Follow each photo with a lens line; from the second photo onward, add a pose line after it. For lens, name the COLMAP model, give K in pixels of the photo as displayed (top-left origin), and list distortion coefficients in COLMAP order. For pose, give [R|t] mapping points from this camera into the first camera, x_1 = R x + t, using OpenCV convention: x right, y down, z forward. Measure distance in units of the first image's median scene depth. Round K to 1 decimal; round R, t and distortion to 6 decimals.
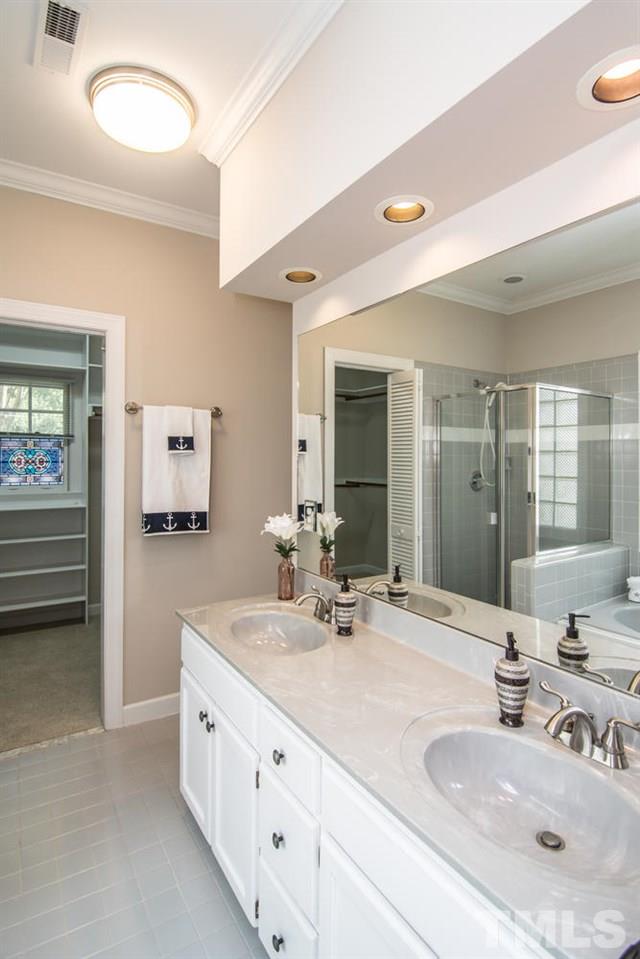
lens RADIAL K [[488.0, 0, 323.7], [0, 488.0, 454.0], [0, 0, 1]] dist [-0.022529, -0.000320]
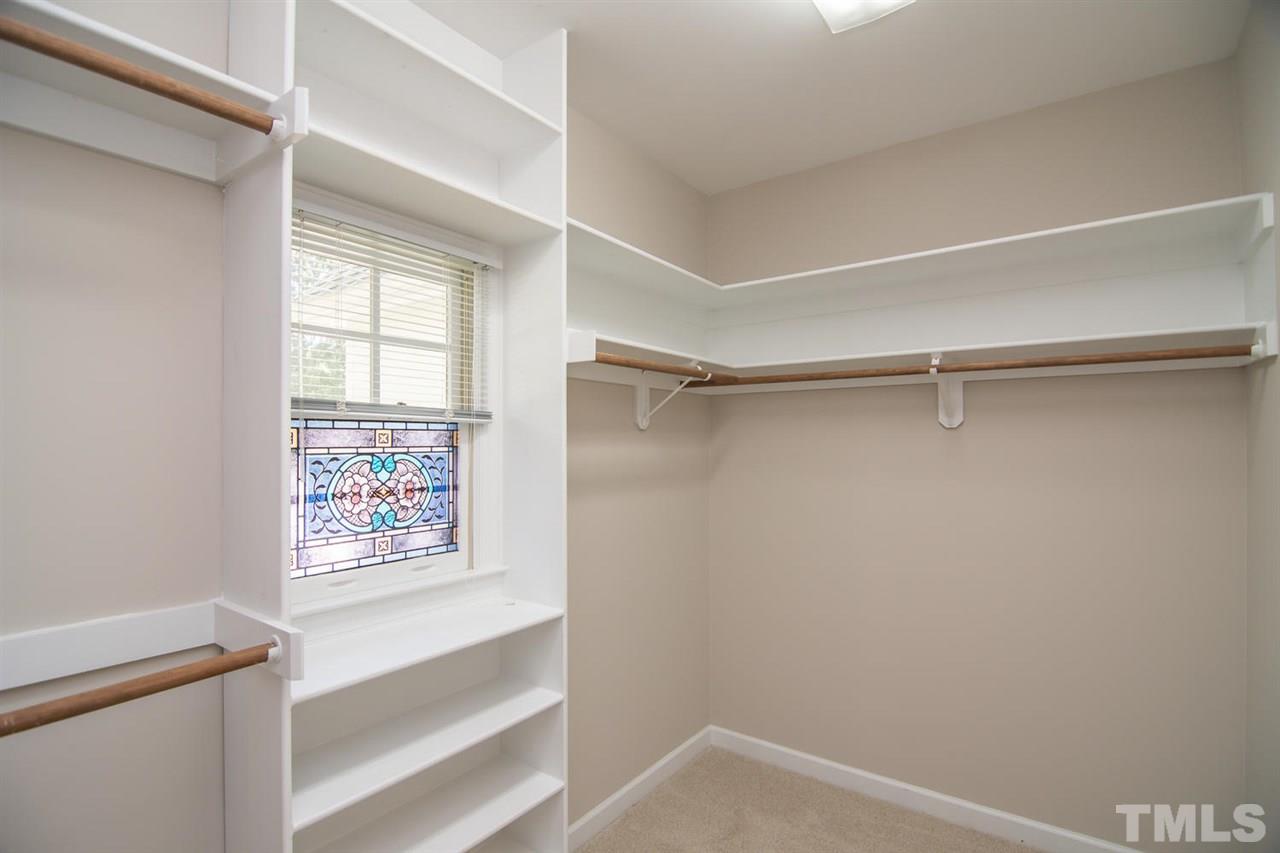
lens RADIAL K [[621.2, 0, 632.1], [0, 621.2, 434.4], [0, 0, 1]] dist [-0.023642, 0.000450]
pose [[0.936174, -0.001255, 0.351533, -0.864731], [0.004009, 0.999967, -0.007105, -0.028377], [-0.351513, 0.008061, 0.936148, 0.795415]]
